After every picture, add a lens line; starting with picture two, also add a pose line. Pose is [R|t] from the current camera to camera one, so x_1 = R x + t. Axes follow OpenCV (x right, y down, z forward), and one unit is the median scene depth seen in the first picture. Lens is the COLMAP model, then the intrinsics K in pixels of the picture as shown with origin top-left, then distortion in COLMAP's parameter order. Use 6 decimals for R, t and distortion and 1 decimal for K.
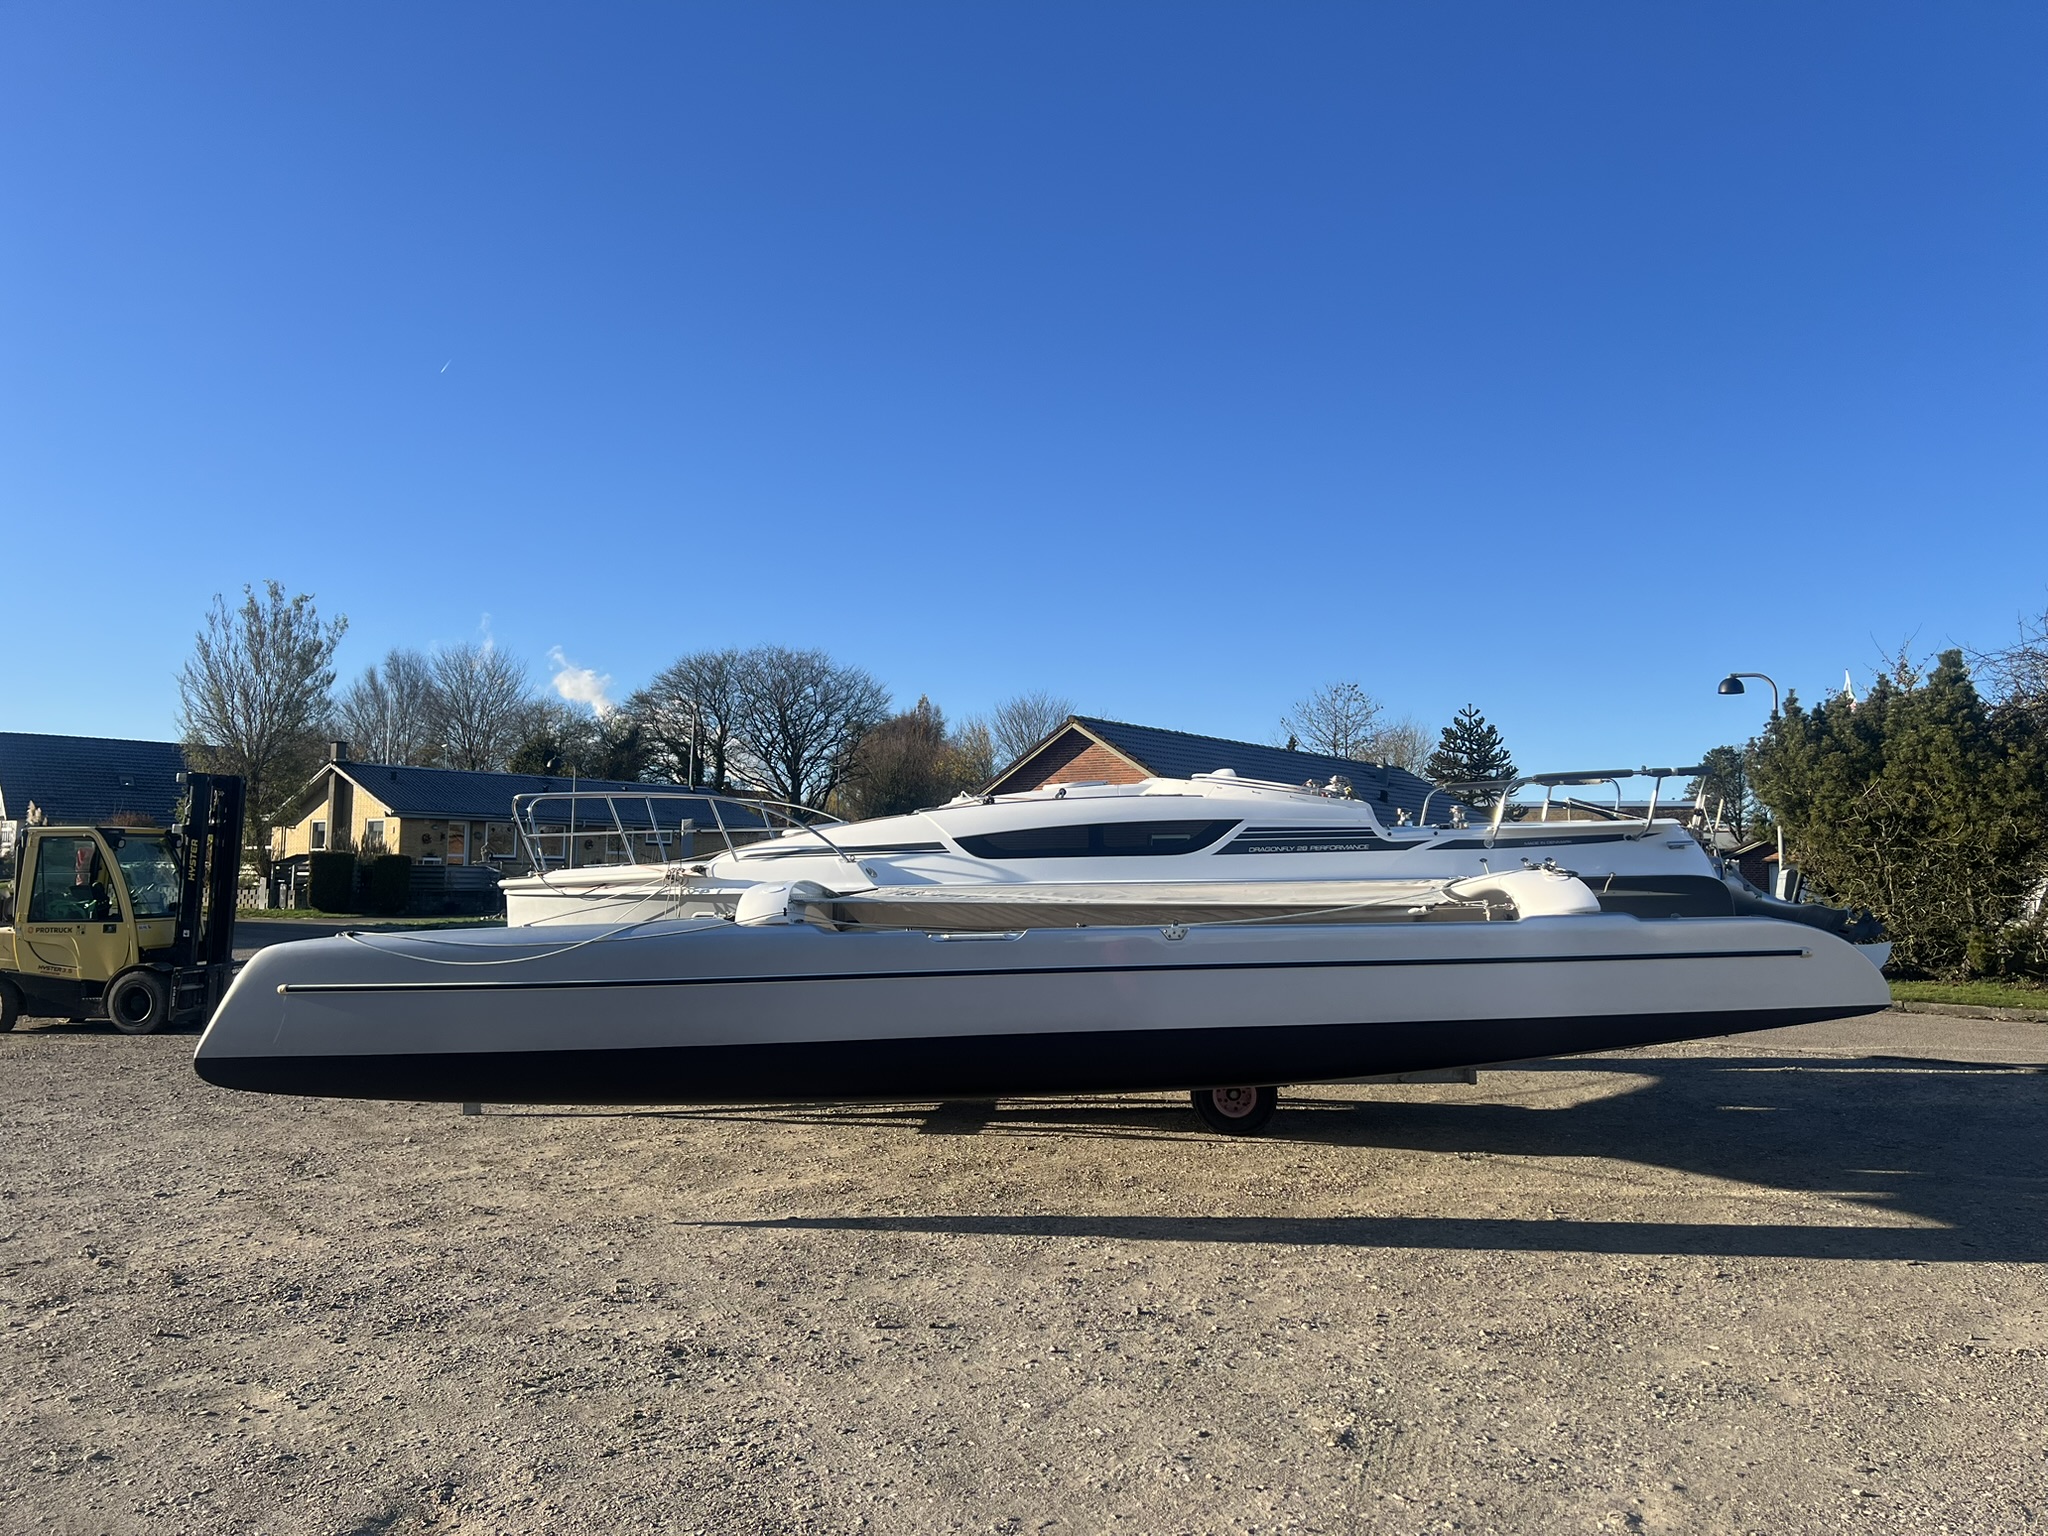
lens RADIAL K [[1534.7, 0, 1032.8], [0, 1534.7, 773.0], [0, 0, 1]] dist [0.071727, -0.080906]
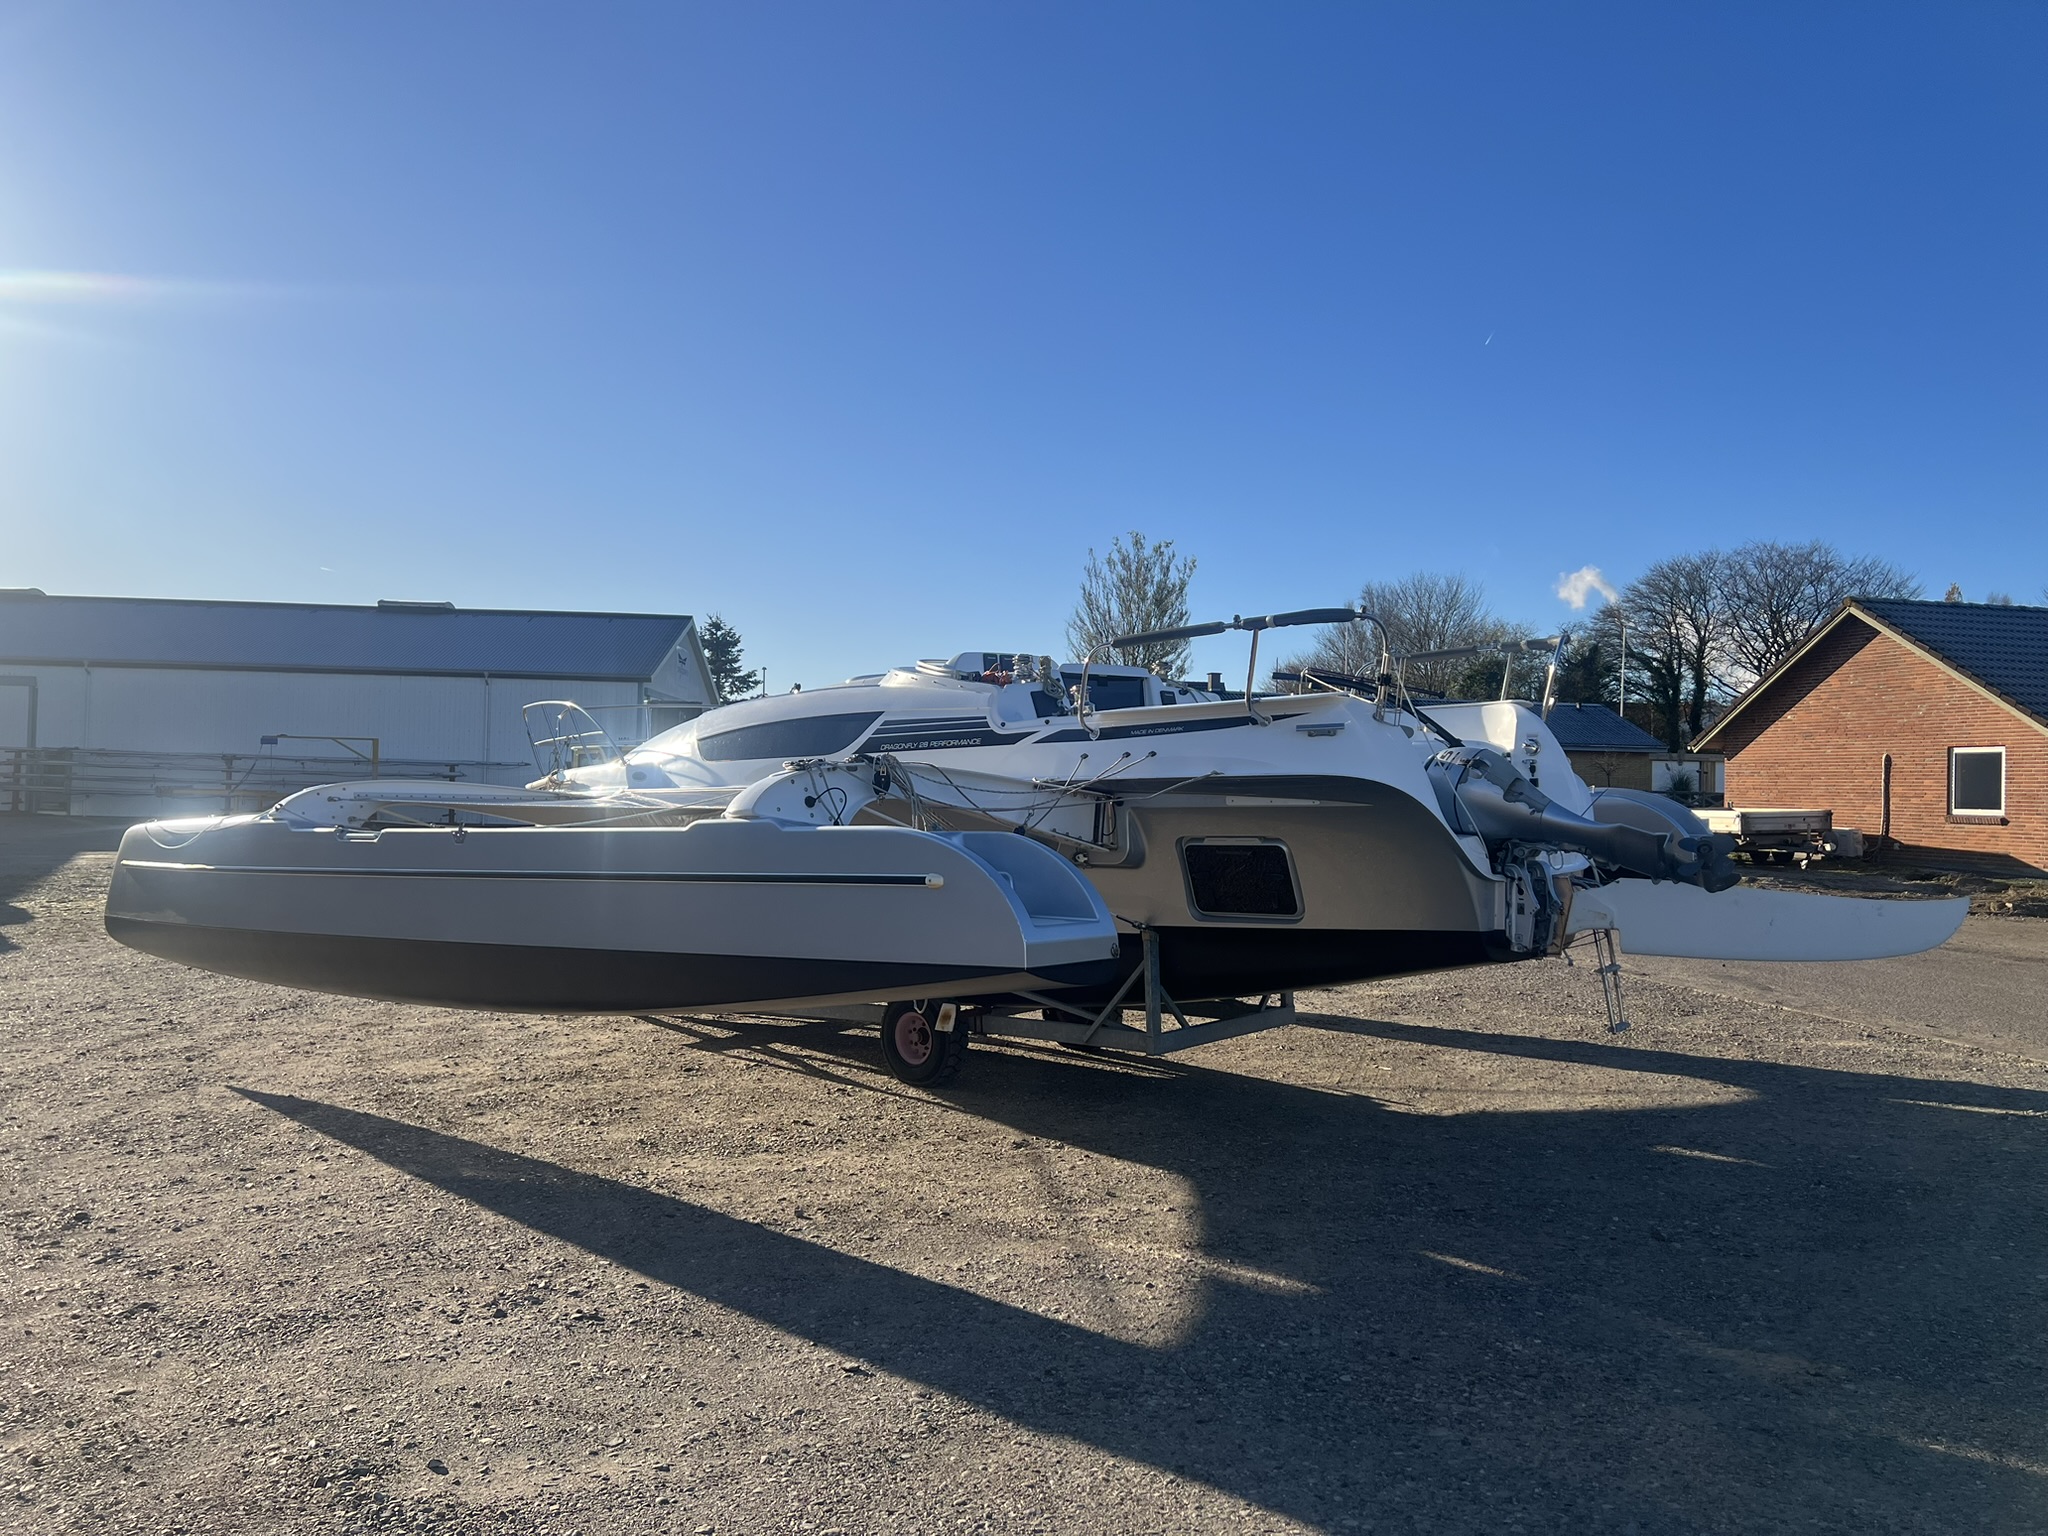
lens RADIAL K [[1535.3, 0, 1026.2], [0, 1535.3, 750.3], [0, 0, 1]] dist [0.065569, -0.067367]
pose [[0.777973, -0.012203, -0.628179, 0.146442], [0.033239, 0.999211, 0.021754, 0.007259], [0.627418, -0.037804, 0.777764, 0.080720]]
